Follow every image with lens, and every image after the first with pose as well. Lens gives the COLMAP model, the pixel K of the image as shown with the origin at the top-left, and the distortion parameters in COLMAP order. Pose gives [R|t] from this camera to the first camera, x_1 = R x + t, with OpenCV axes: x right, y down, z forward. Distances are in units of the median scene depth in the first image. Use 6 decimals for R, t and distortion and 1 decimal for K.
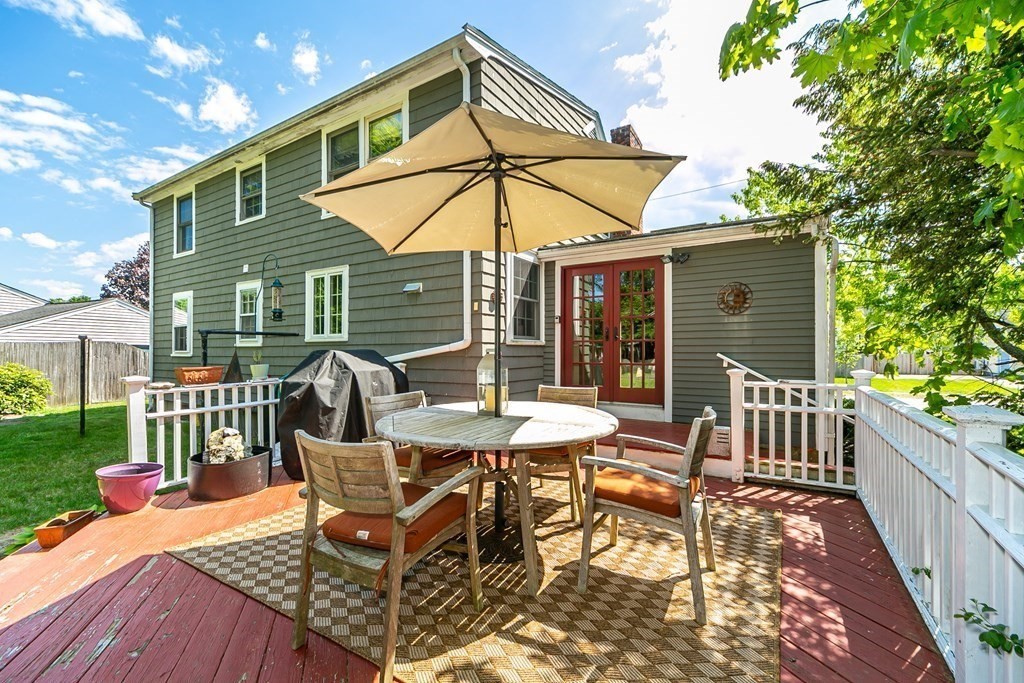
lens RADIAL K [[442.0, 0, 512.0], [0, 442.0, 341.5], [0, 0, 1]] dist [-0.000133, 0.000004]
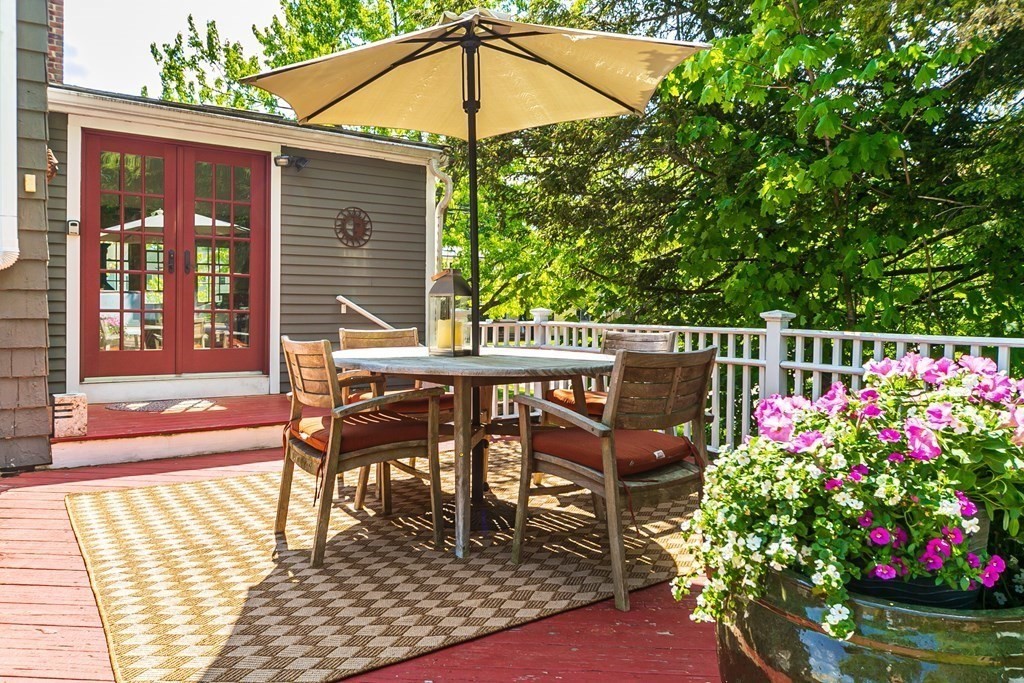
lens RADIAL K [[728.1, 0, 491.6], [0, 728.1, 337.4], [0, 0, 1]] dist [0.007204, 0.003048]
pose [[0.401020, -0.026597, 0.915683, -0.531848], [-0.020998, 0.999049, 0.038215, 0.039859], [-0.915829, -0.034552, 0.400080, 0.205236]]
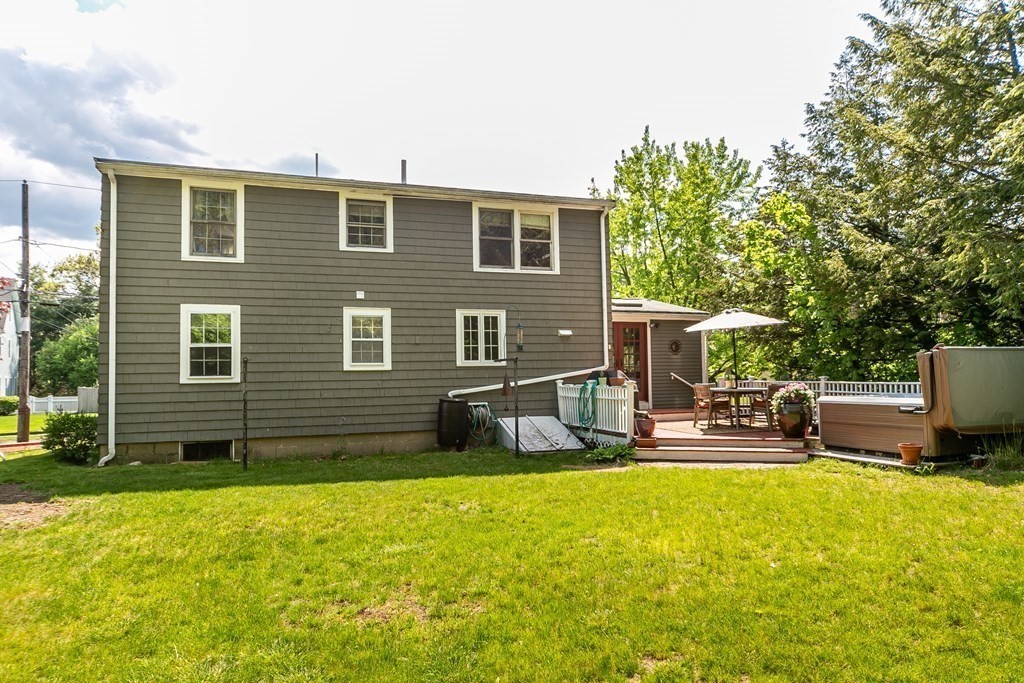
lens RADIAL K [[728.1, 0, 491.6], [0, 728.1, 337.4], [0, 0, 1]] dist [0.007204, 0.003048]
pose [[0.619831, 0.036070, 0.783906, -2.426162], [-0.003657, 0.999065, -0.043078, 0.009668], [-0.784727, 0.023834, 0.619383, -0.414564]]
